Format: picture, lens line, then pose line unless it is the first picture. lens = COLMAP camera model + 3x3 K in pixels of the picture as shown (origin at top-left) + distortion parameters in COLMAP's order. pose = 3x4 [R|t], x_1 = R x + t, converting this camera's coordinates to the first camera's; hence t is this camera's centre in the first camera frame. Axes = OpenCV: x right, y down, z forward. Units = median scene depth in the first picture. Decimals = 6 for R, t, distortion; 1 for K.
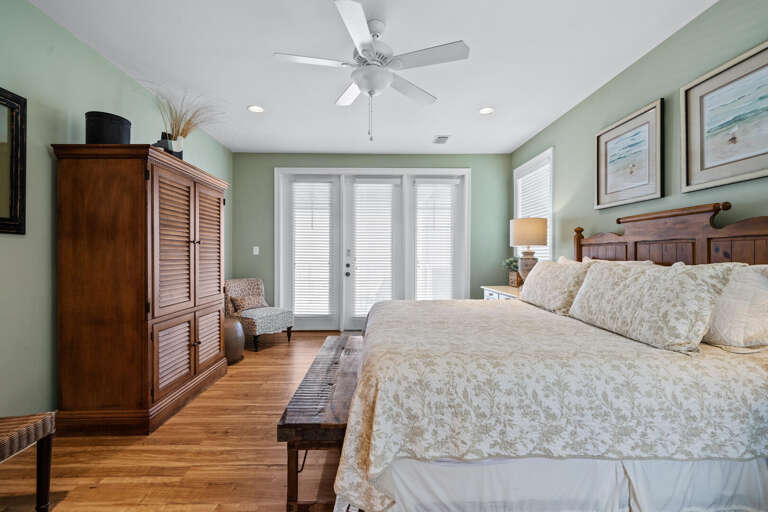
lens RADIAL K [[328.0, 0, 383.2], [0, 328.0, 254.1], [0, 0, 1]] dist [-0.001304, -0.000331]
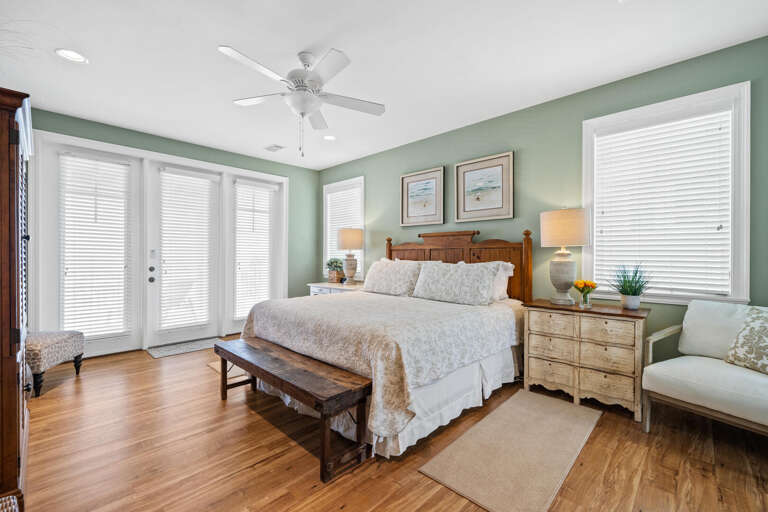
lens RADIAL K [[328.0, 0, 379.9], [0, 328.0, 257.1], [0, 0, 1]] dist [-0.001304, -0.000331]
pose [[0.712997, -0.000501, 0.701167, -0.484897], [-0.004109, 0.999980, 0.004893, -0.004258], [-0.701155, -0.006370, 0.712980, 0.003196]]
